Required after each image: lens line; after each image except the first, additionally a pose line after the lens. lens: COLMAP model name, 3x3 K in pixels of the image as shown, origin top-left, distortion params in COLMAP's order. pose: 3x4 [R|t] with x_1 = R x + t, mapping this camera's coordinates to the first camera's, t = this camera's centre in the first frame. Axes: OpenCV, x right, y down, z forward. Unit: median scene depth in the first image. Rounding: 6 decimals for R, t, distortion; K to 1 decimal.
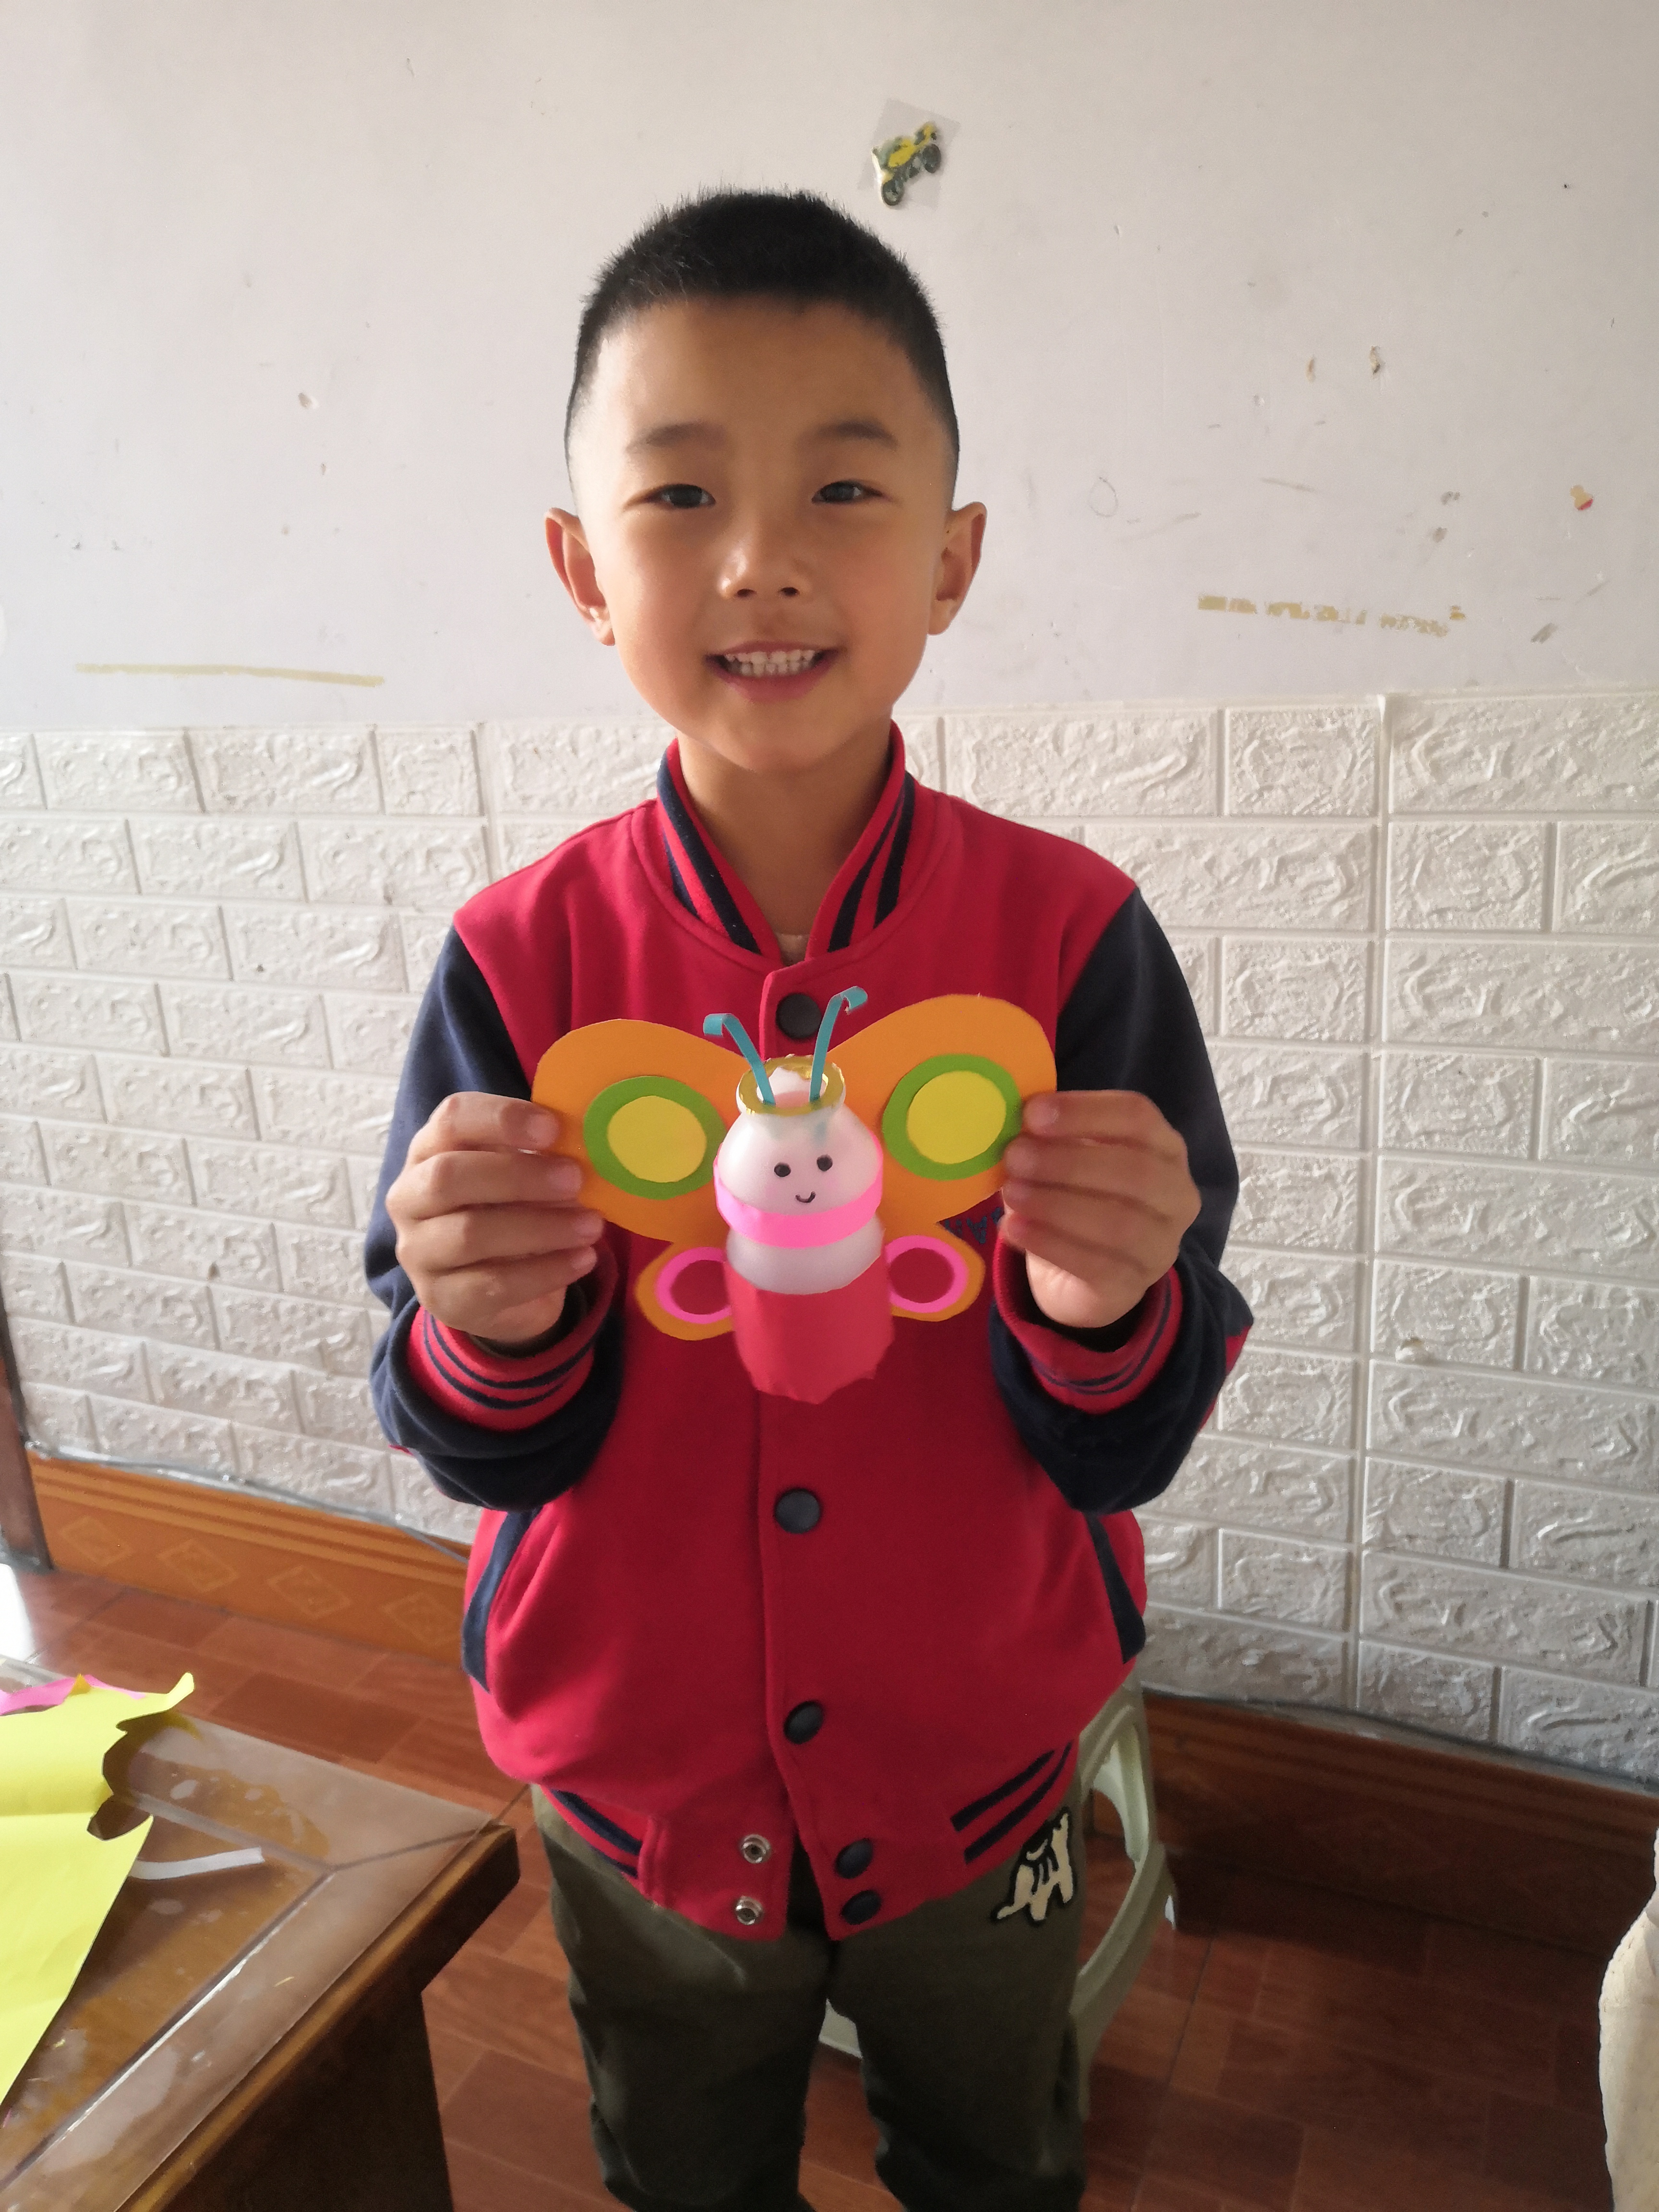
lens RADIAL K [[1657.1, 0, 824.7], [0, 1657.1, 1107.4], [0, 0, 1]] dist [0.010933, -0.016896]
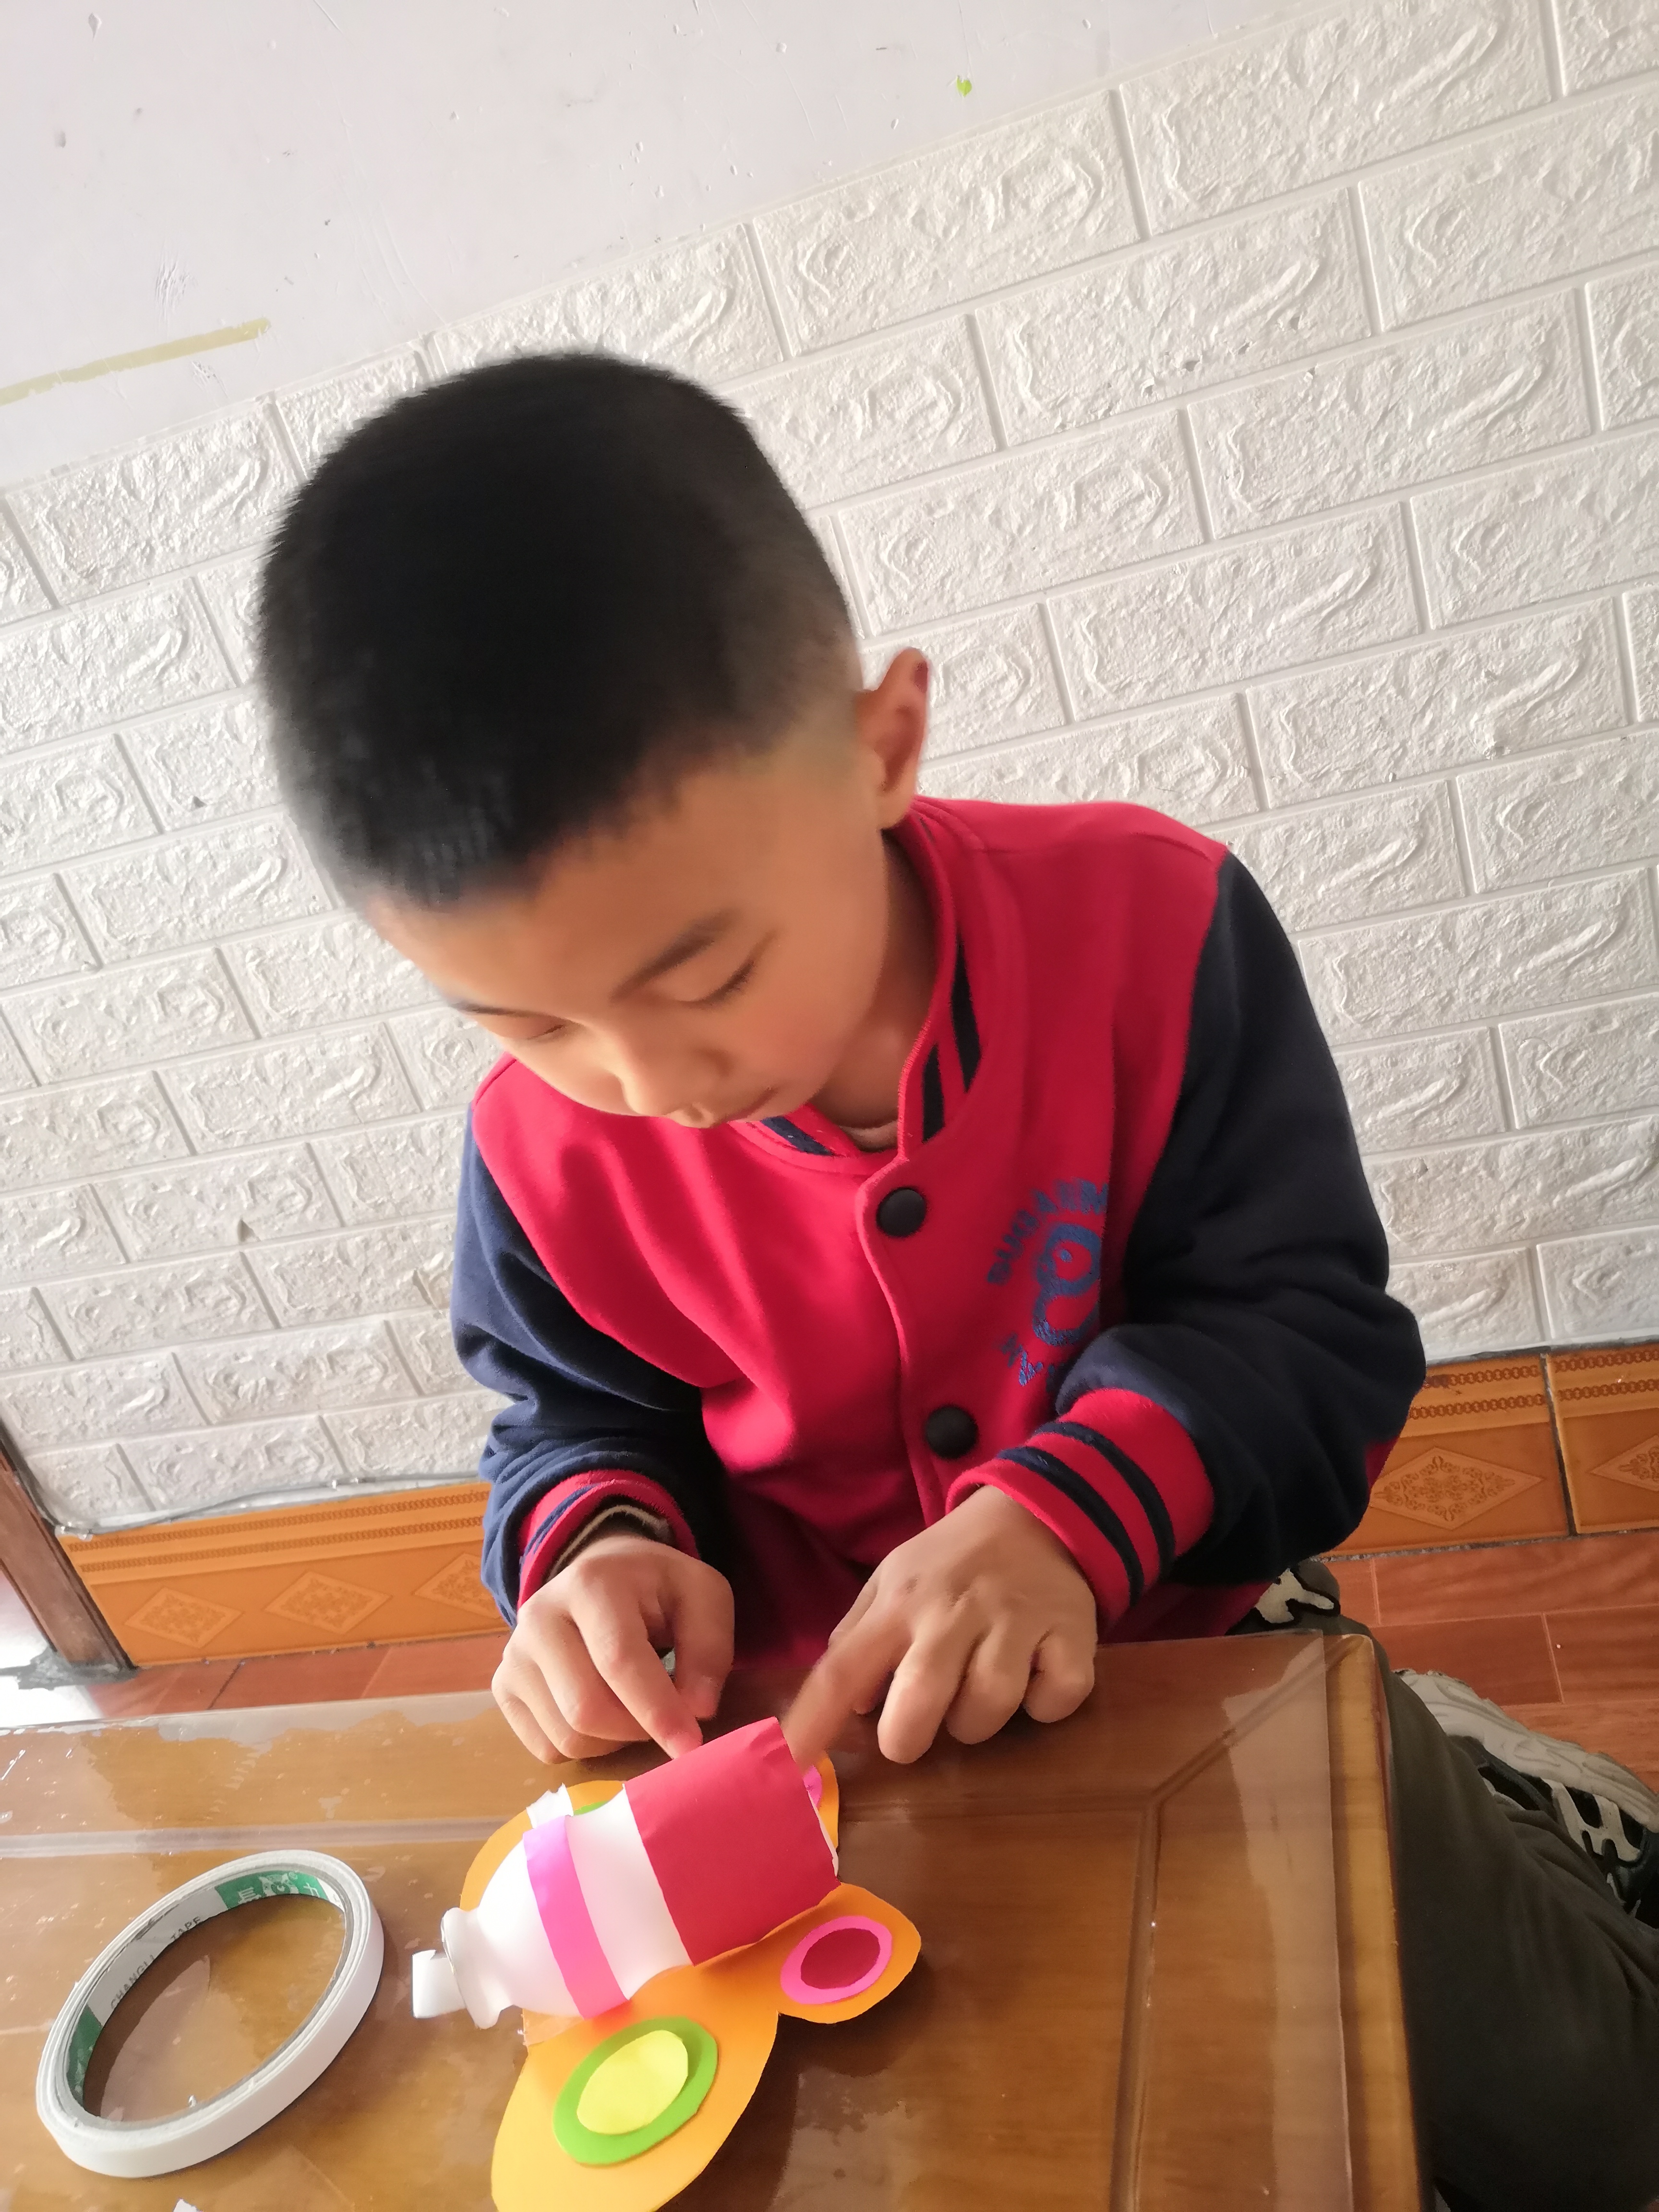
lens RADIAL K [[1657.1, 0, 837.3], [0, 1657.1, 1102.1], [0, 0, 1]] dist [0.010933, -0.016896]
pose [[0.952777, -0.288711, 0.094140, -0.161193], [0.282462, 0.956394, 0.074342, 0.061715], [-0.111499, -0.044240, 0.992779, 0.211475]]
